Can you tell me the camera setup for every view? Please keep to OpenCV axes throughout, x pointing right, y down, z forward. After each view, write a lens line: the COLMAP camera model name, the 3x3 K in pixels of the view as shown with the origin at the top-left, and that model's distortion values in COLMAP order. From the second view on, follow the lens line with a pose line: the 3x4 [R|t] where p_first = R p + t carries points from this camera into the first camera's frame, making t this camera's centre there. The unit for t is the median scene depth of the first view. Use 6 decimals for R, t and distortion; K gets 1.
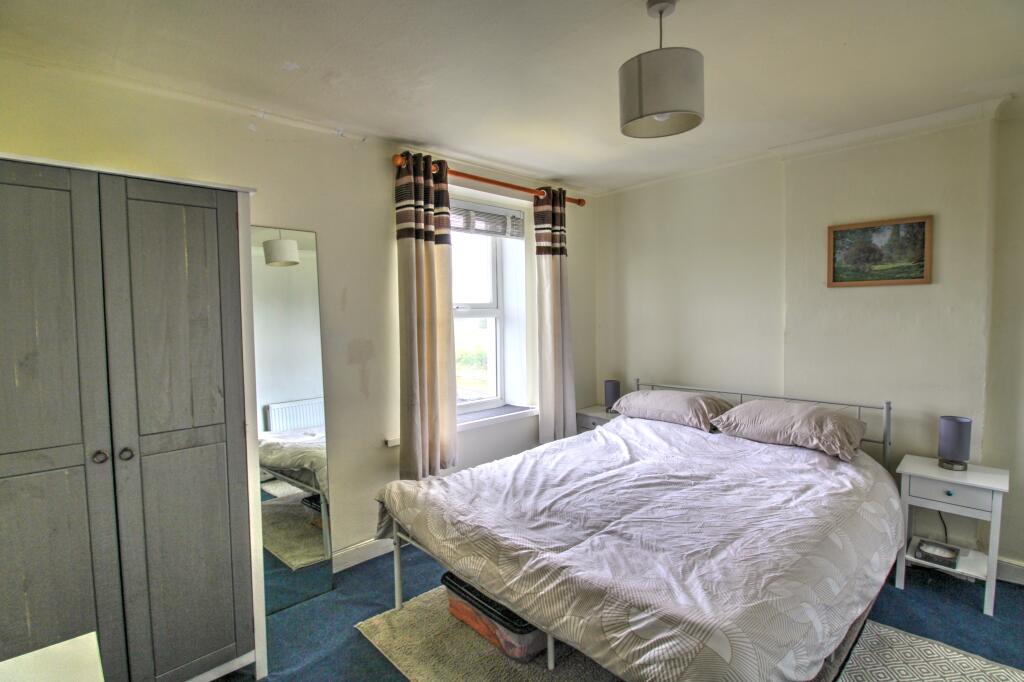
lens RADIAL K [[497.9, 0, 518.3], [0, 497.9, 338.1], [0, 0, 1]] dist [-0.010704, -0.000310]
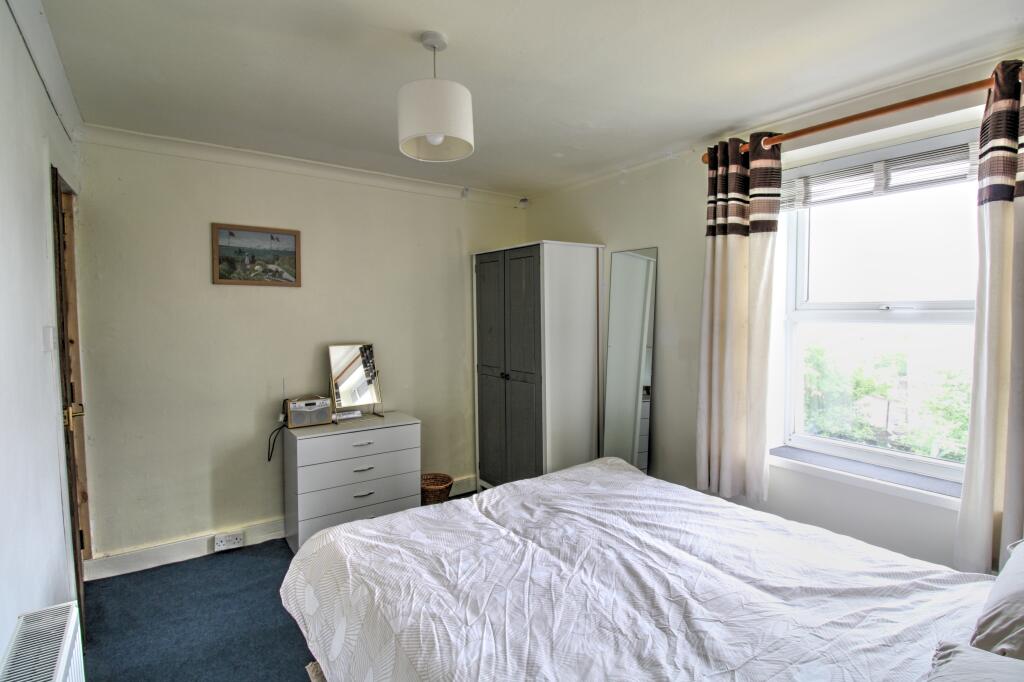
lens RADIAL K [[497.9, 0, 517.8], [0, 497.9, 341.2], [0, 0, 1]] dist [-0.010704, -0.000310]
pose [[-0.137635, 0.068920, -0.988082, 0.936156], [-0.054501, 0.995538, 0.077031, -0.064533], [0.988982, 0.064454, -0.133265, 0.920437]]
